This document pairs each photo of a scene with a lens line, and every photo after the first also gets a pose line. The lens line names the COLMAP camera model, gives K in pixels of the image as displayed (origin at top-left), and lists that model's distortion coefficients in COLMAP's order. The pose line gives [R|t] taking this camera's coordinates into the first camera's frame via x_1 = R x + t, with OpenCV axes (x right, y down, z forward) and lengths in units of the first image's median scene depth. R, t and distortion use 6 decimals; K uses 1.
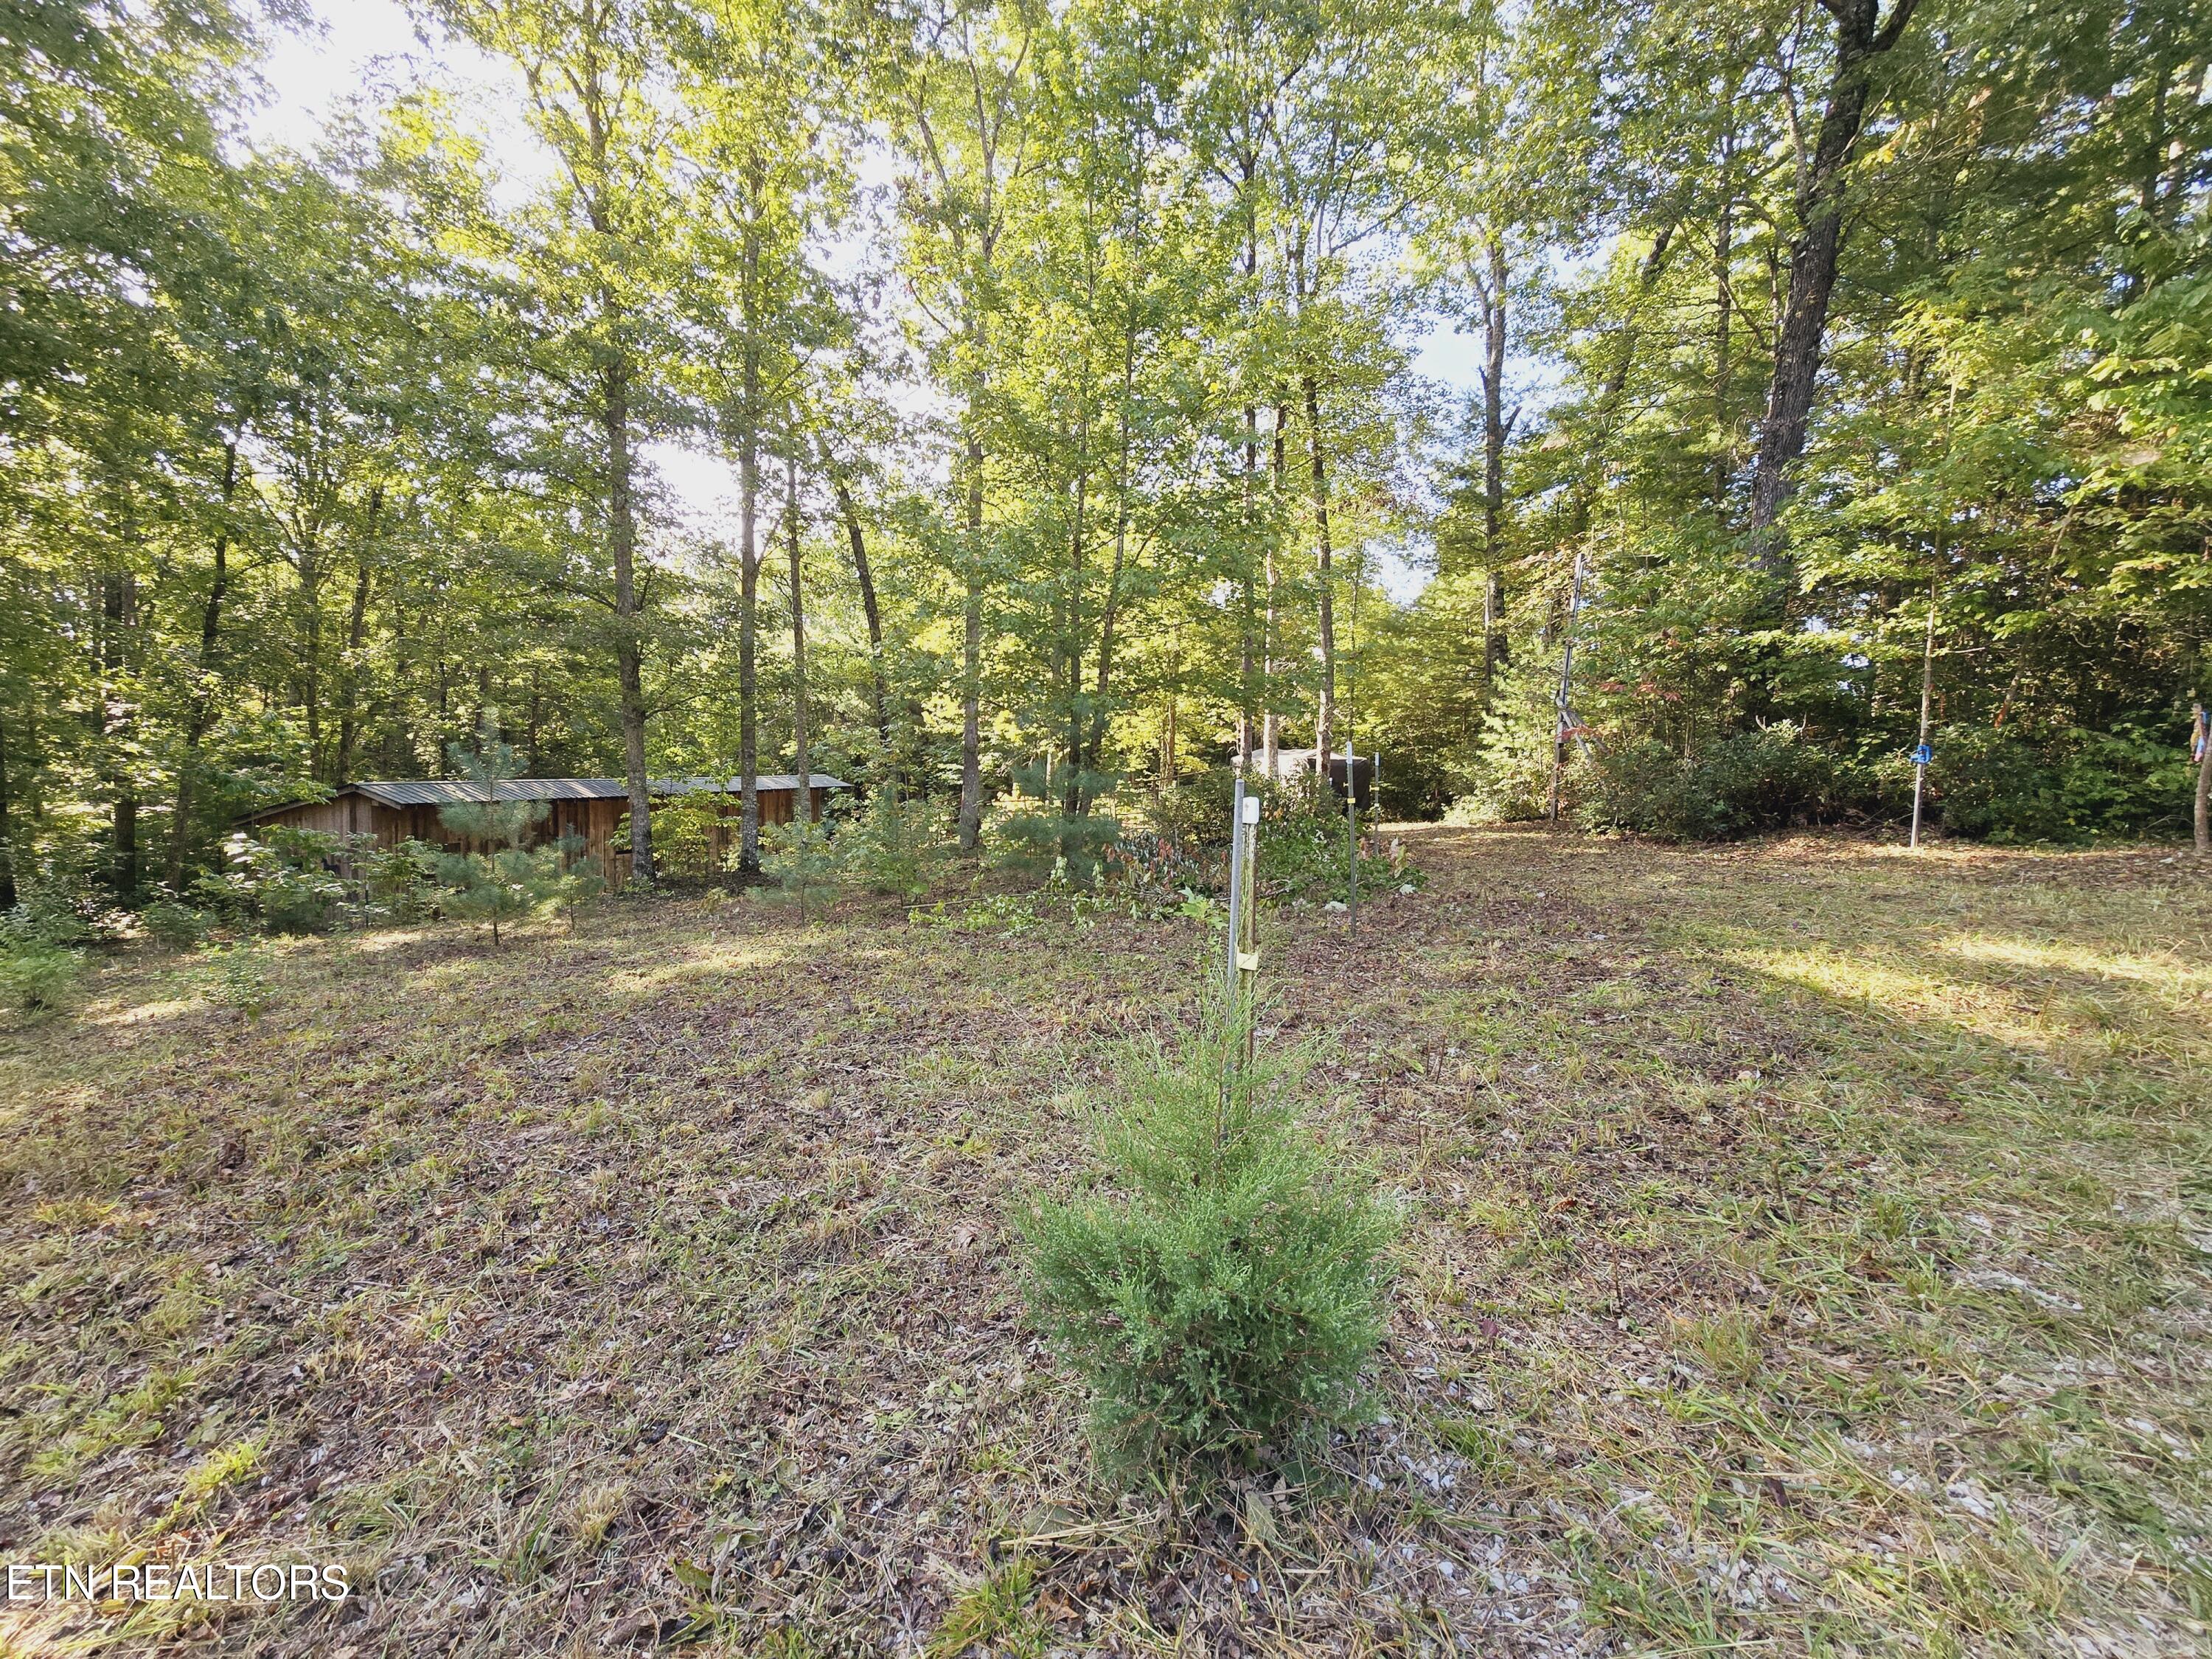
lens RADIAL K [[903.7, 0, 1107.7], [0, 903.7, 822.9], [0, 0, 1]] dist [-0.001545, 0.001385]
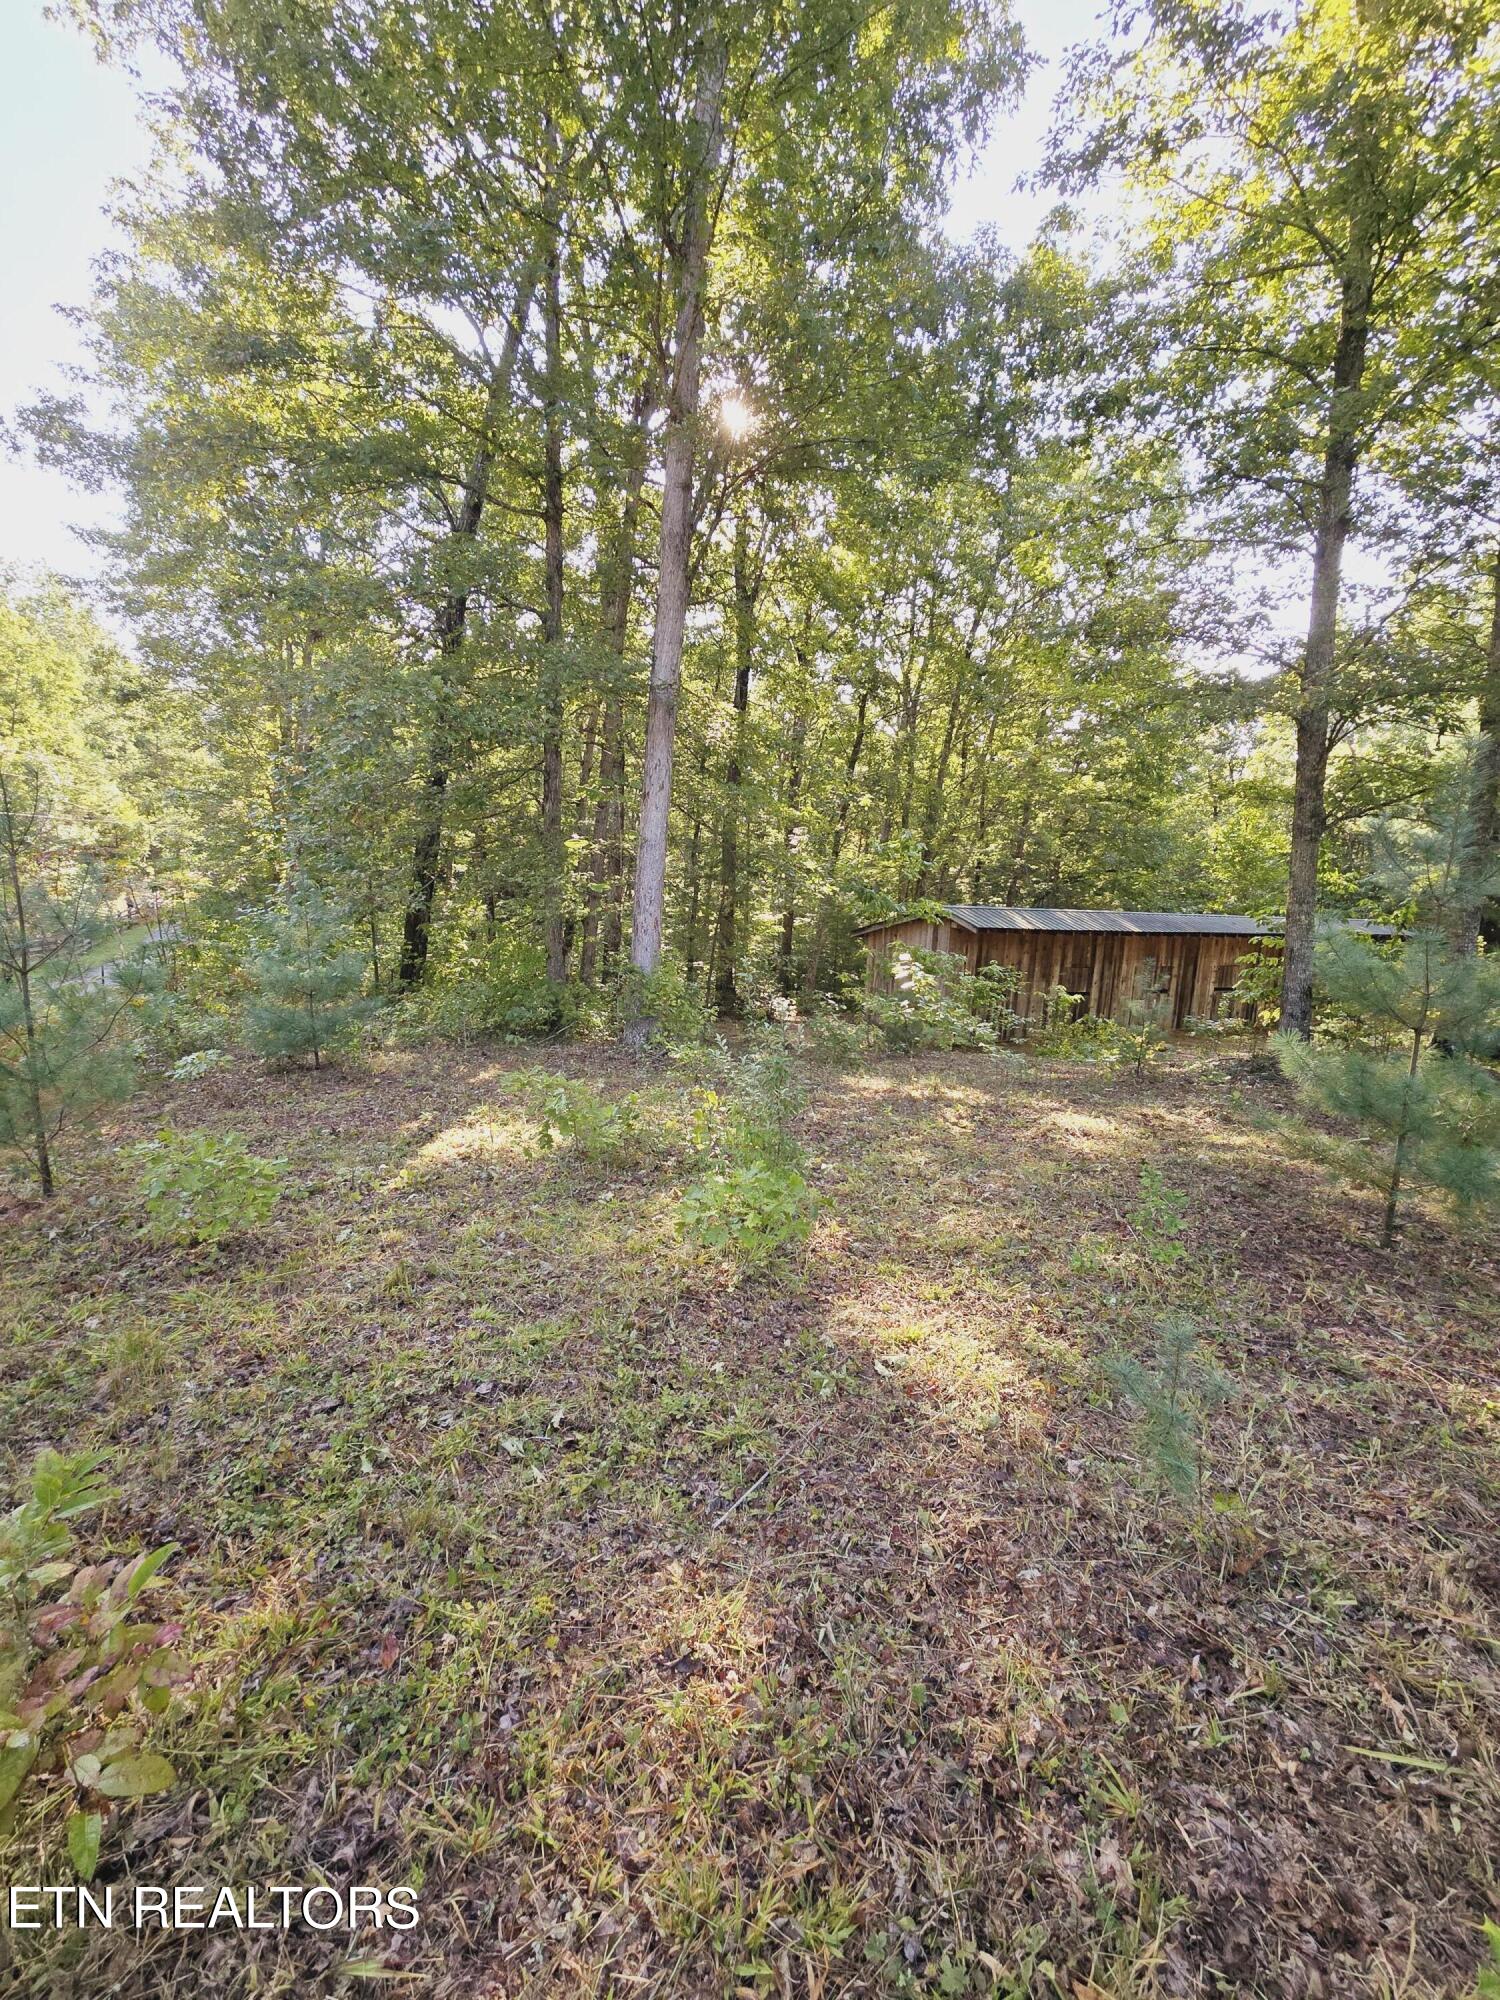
lens RADIAL K [[817.1, 0, 750.2], [0, 817.1, 1001.0], [0, 0, 1]] dist [-0.001545, 0.001385]
pose [[0.654432, 0.125536, -0.745627, -0.255387], [-0.084370, 0.992087, 0.092981, -0.002558], [0.751399, 0.002059, 0.659845, 0.200006]]
